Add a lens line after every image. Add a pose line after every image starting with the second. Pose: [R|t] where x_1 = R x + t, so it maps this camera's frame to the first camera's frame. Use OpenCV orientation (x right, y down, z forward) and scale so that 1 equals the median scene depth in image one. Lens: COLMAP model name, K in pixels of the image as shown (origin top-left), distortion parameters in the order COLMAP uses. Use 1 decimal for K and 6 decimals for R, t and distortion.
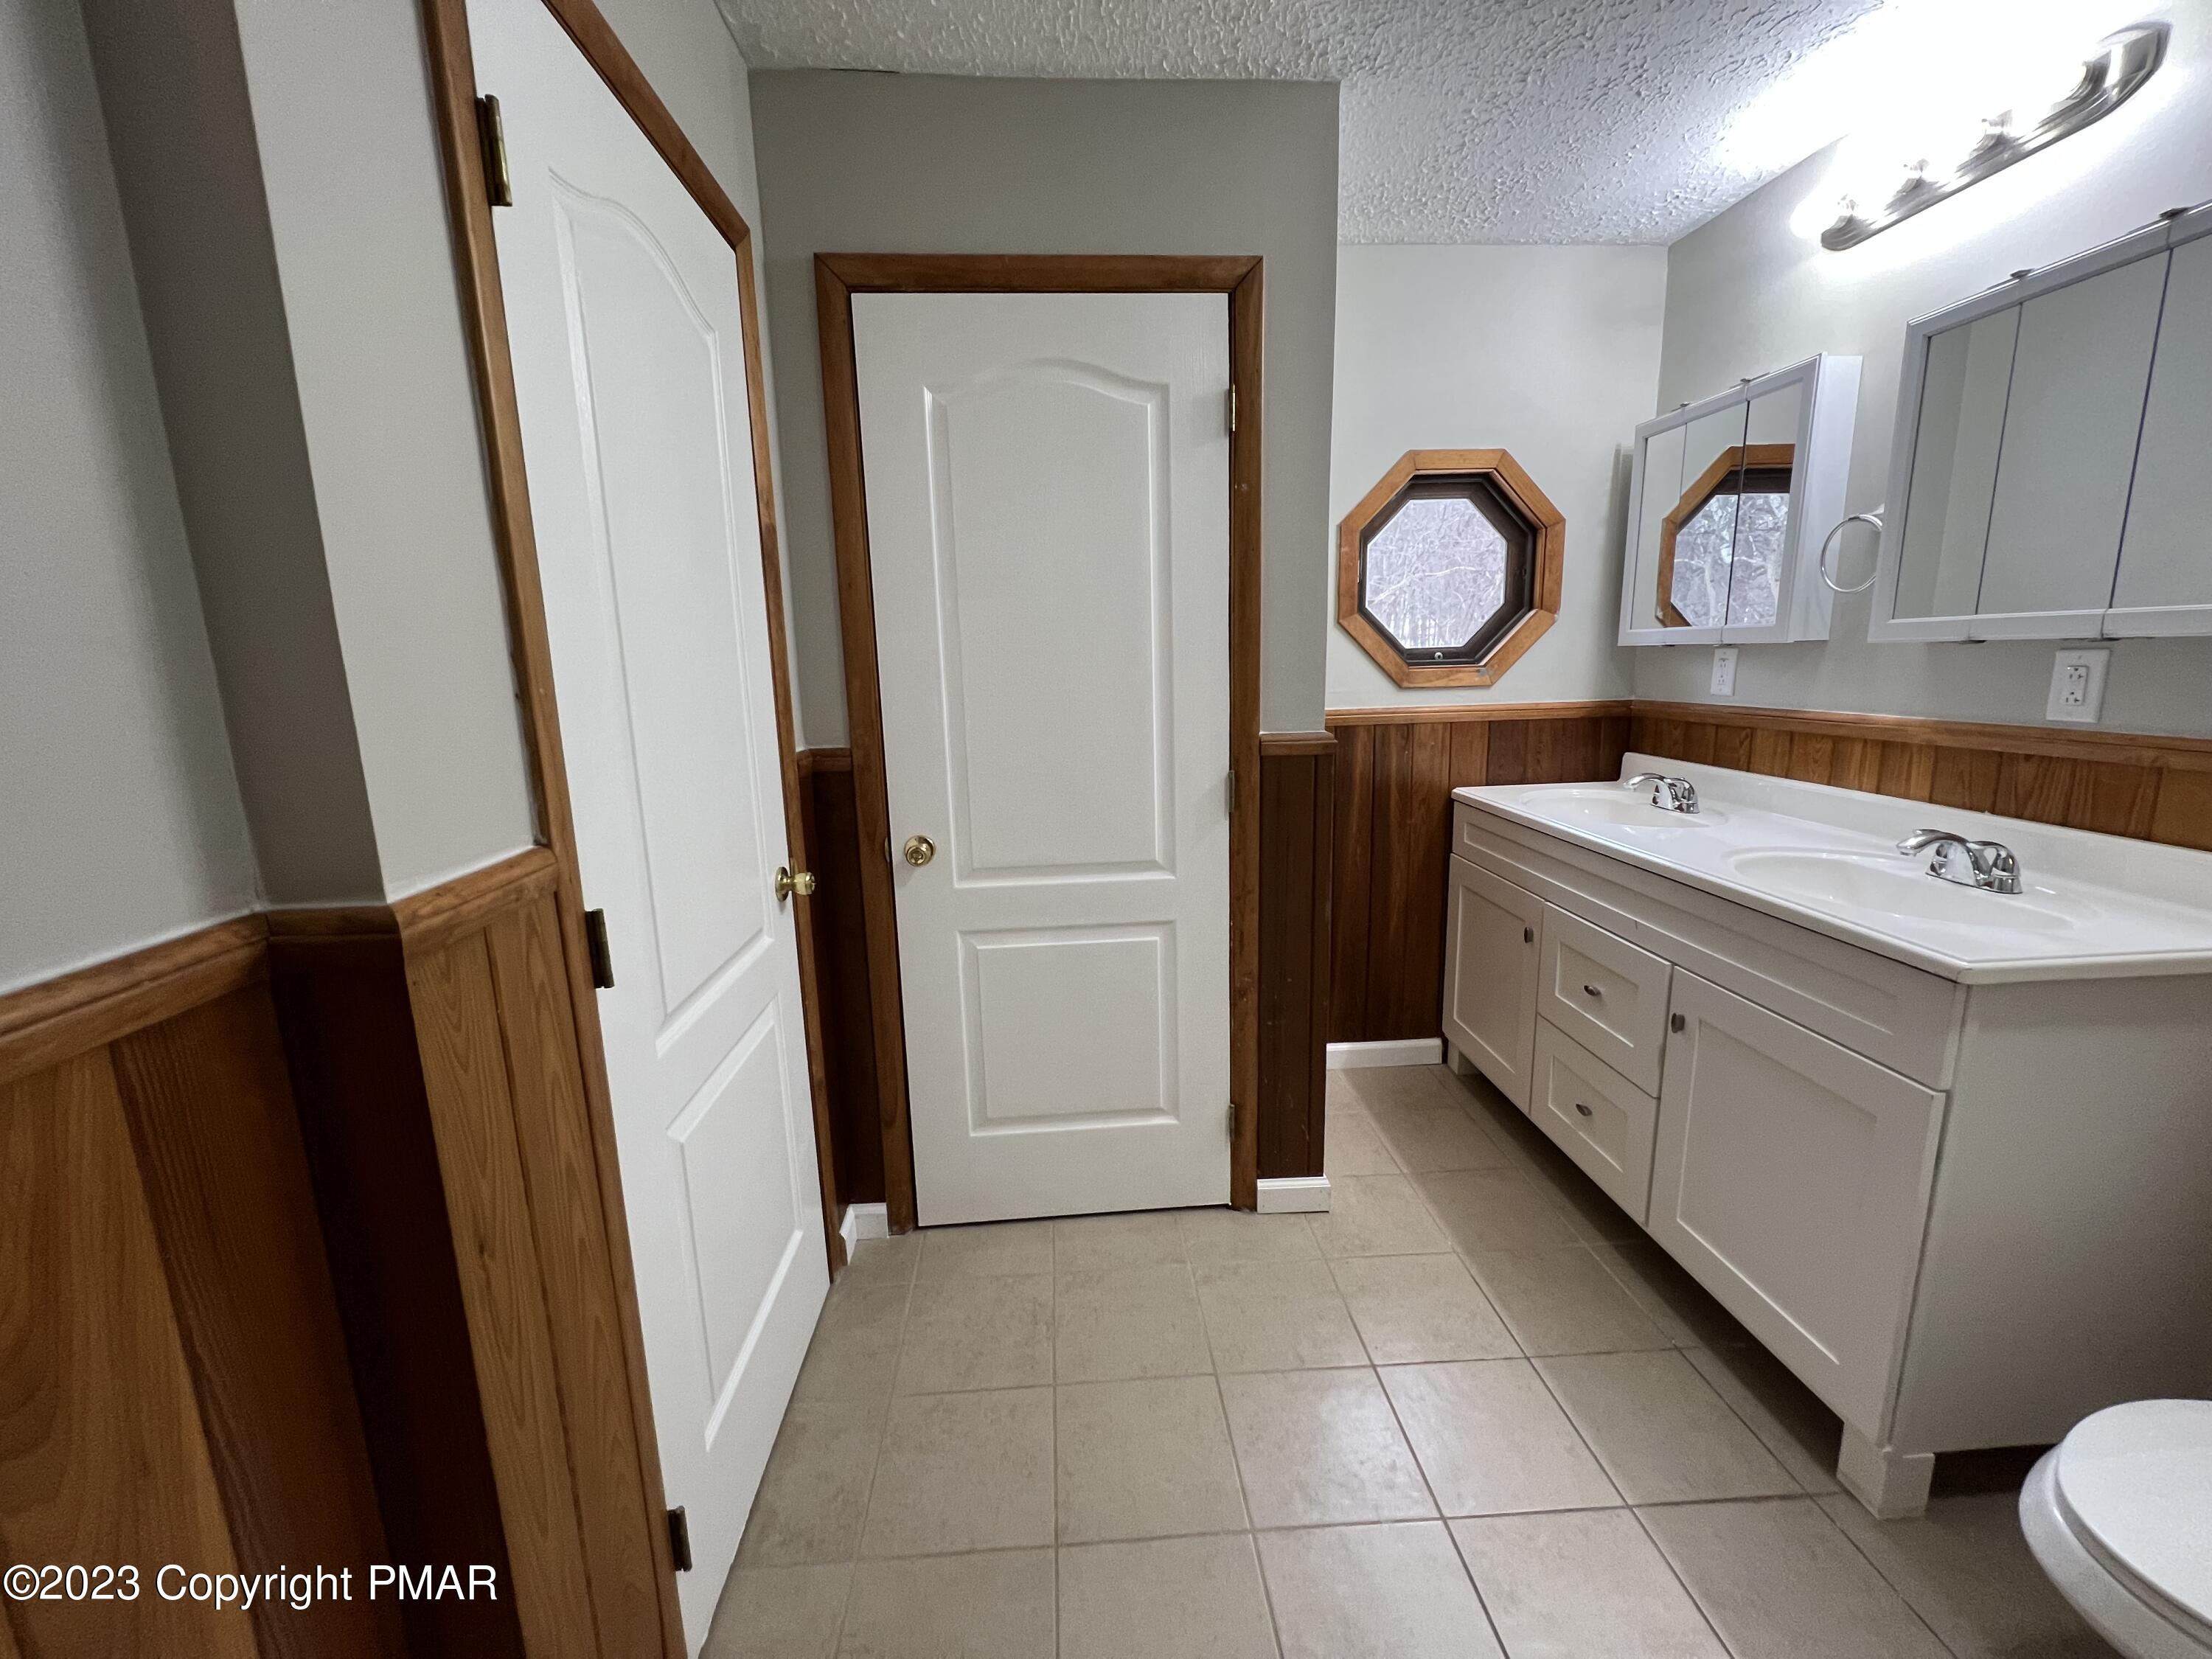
lens RADIAL K [[896.0, 0, 1109.7], [0, 896.0, 824.4], [0, 0, 1]] dist [0.000083, 0.003333]
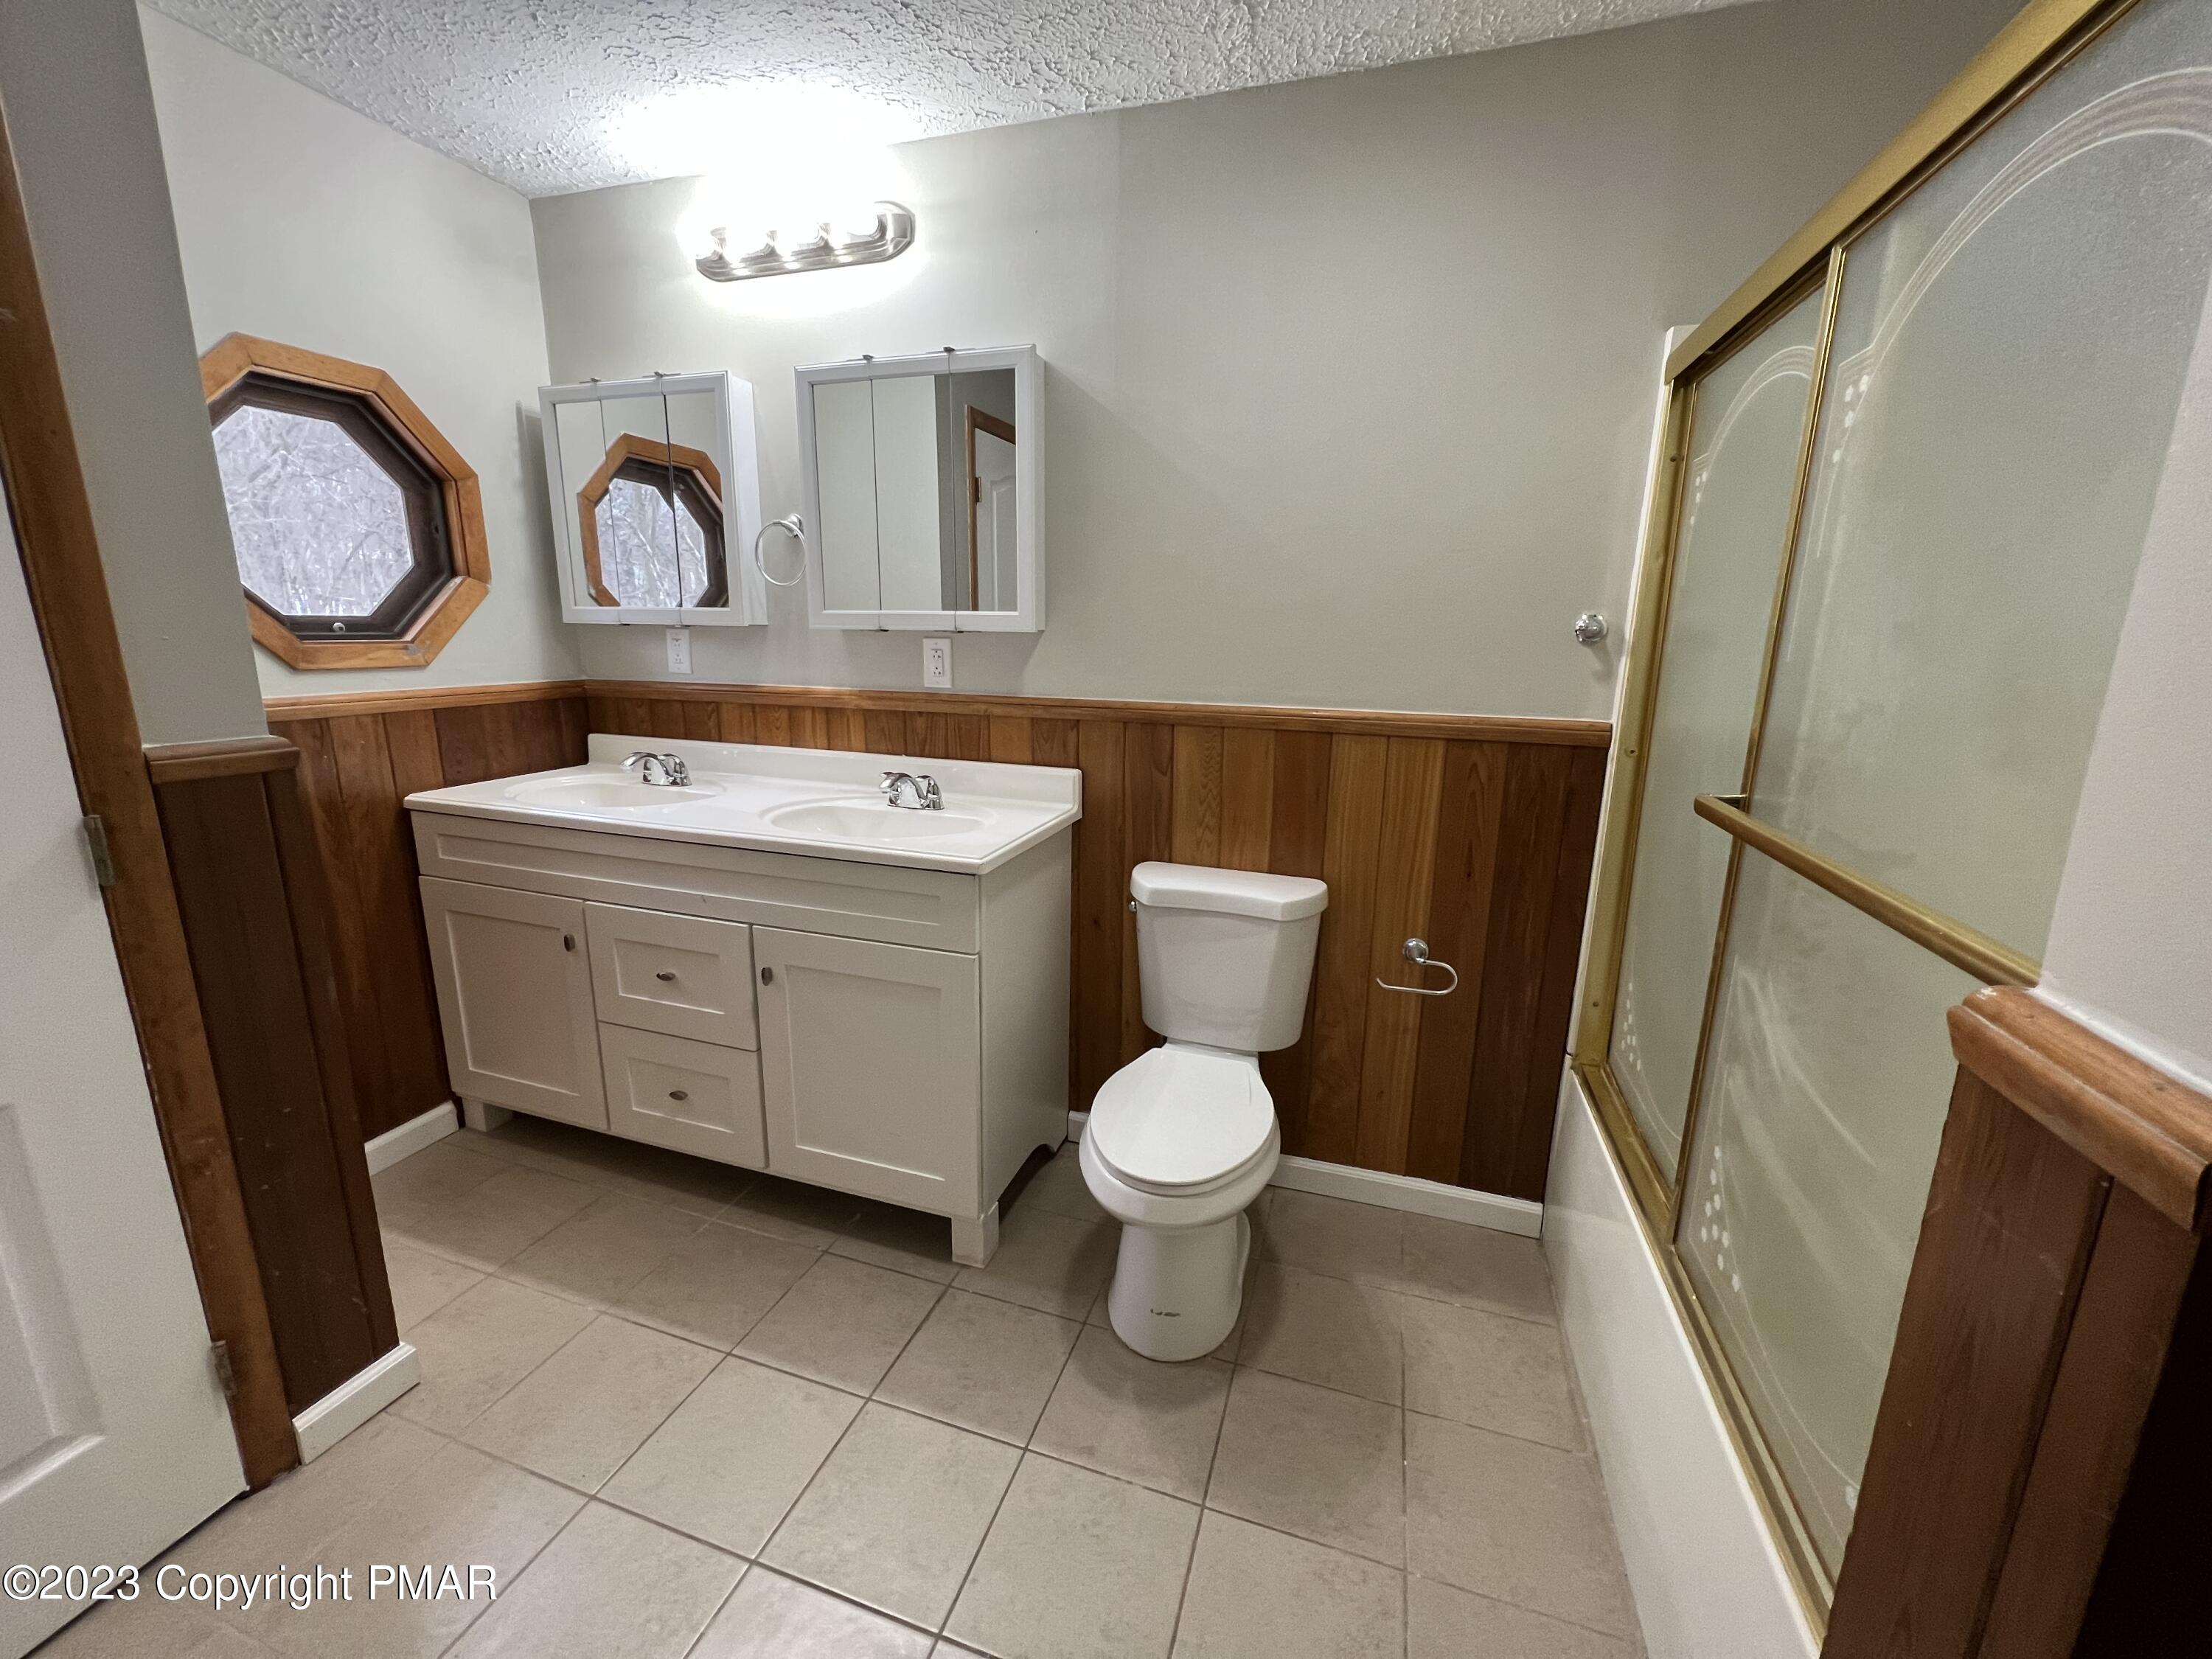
lens RADIAL K [[884.1, 0, 1103.8], [0, 884.1, 822.9], [0, 0, 1]] dist [0.001454, 0.000599]
pose [[0.373783, -0.170875, 0.911640, -0.132012], [0.148954, 0.981185, 0.122838, -0.025923], [-0.915477, 0.089878, 0.392203, 0.156704]]
